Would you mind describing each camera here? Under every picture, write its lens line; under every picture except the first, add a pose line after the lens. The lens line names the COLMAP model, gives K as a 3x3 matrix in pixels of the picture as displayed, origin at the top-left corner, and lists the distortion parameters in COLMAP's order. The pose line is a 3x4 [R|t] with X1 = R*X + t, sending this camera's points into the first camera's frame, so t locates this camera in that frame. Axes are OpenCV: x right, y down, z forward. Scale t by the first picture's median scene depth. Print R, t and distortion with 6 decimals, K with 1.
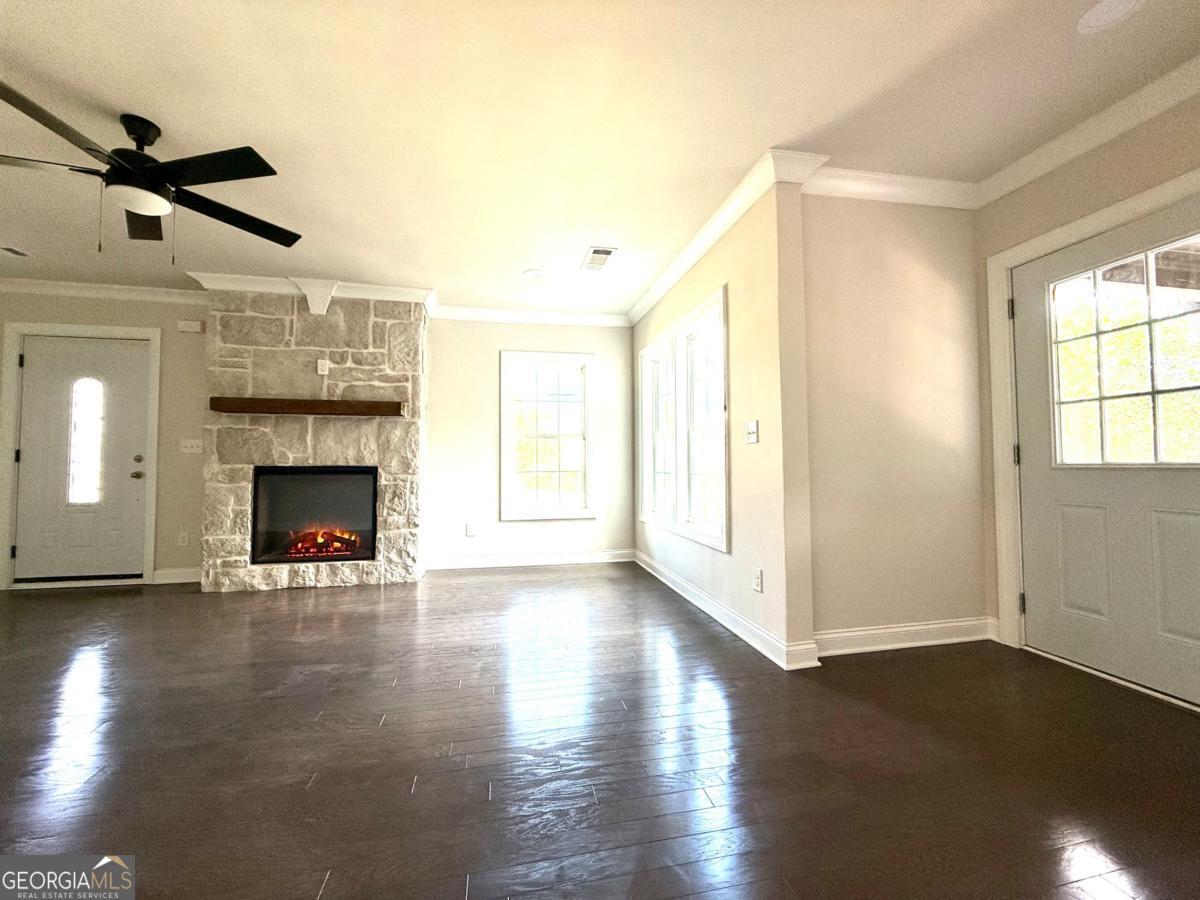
lens RADIAL K [[478.1, 0, 600.0], [0, 478.1, 450.0], [0, 0, 1]] dist [0.001564, -0.000215]
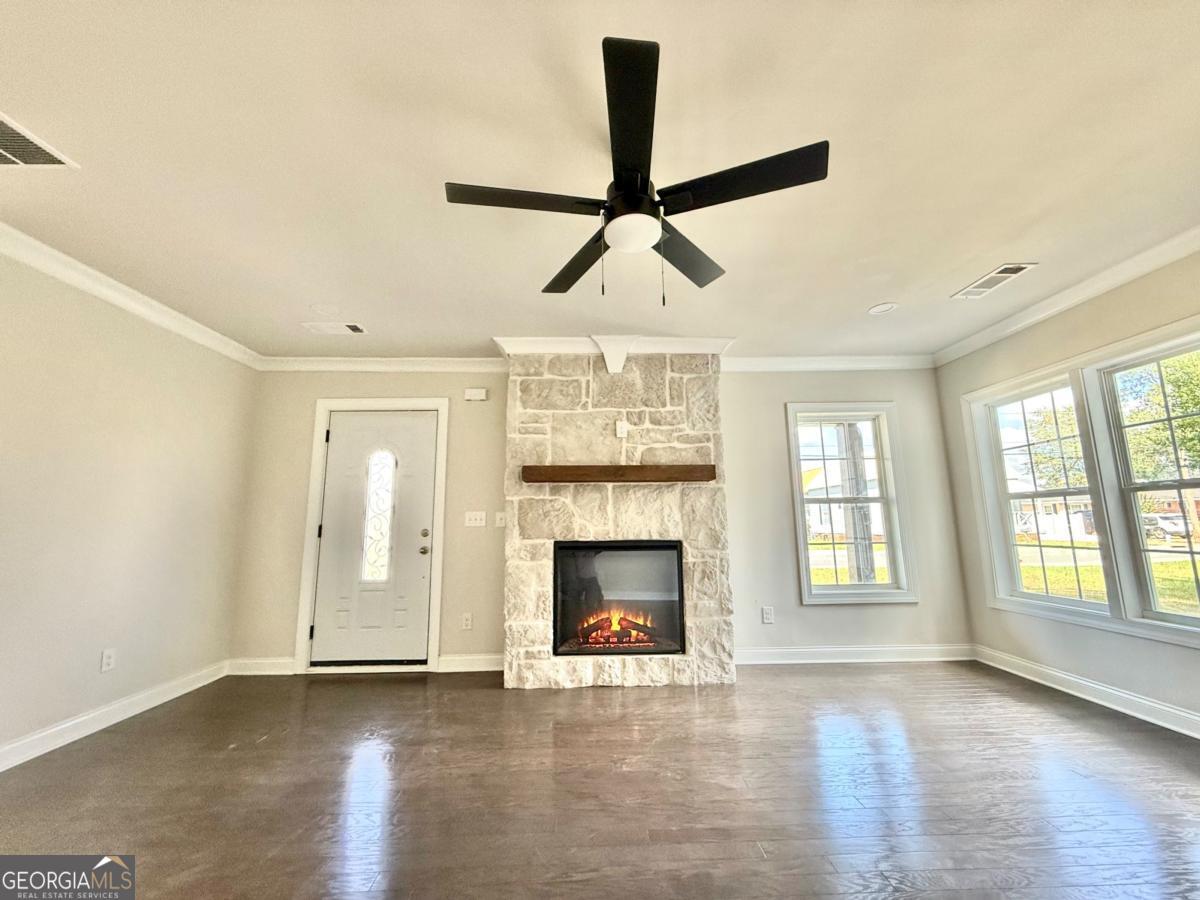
lens RADIAL K [[478.1, 0, 600.0], [0, 478.1, 450.0], [0, 0, 1]] dist [0.001564, -0.000215]
pose [[0.984240, -0.036071, -0.173120, -0.464800], [0.014534, 0.992164, -0.124097, -0.022969], [0.176239, 0.119625, 0.977052, 0.114814]]
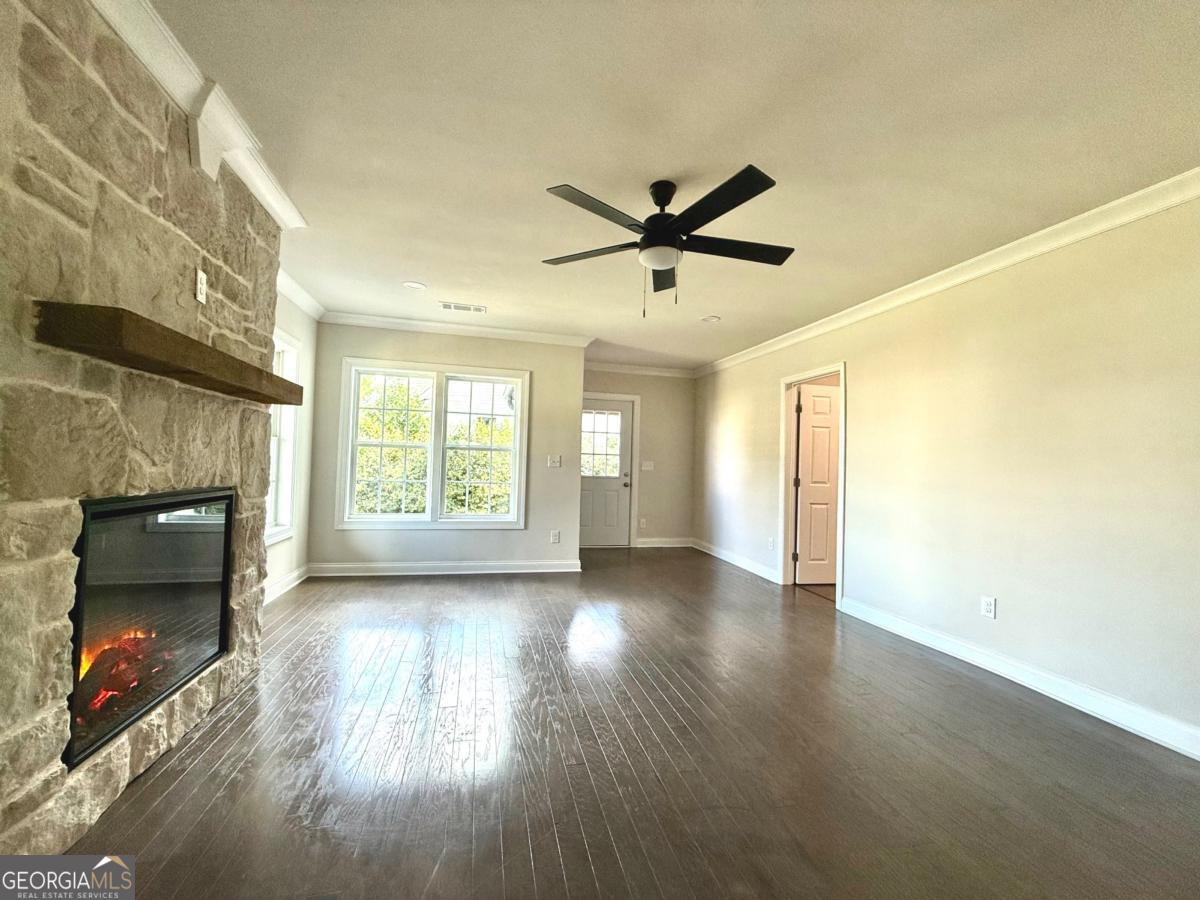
lens RADIAL K [[478.1, 0, 600.0], [0, 478.1, 450.0], [0, 0, 1]] dist [0.001564, -0.000215]
pose [[-0.044560, 0.033232, 0.998454, -1.074680], [-0.065263, 0.997215, -0.036103, -0.017492], [-0.996873, -0.066770, -0.042267, 0.609069]]
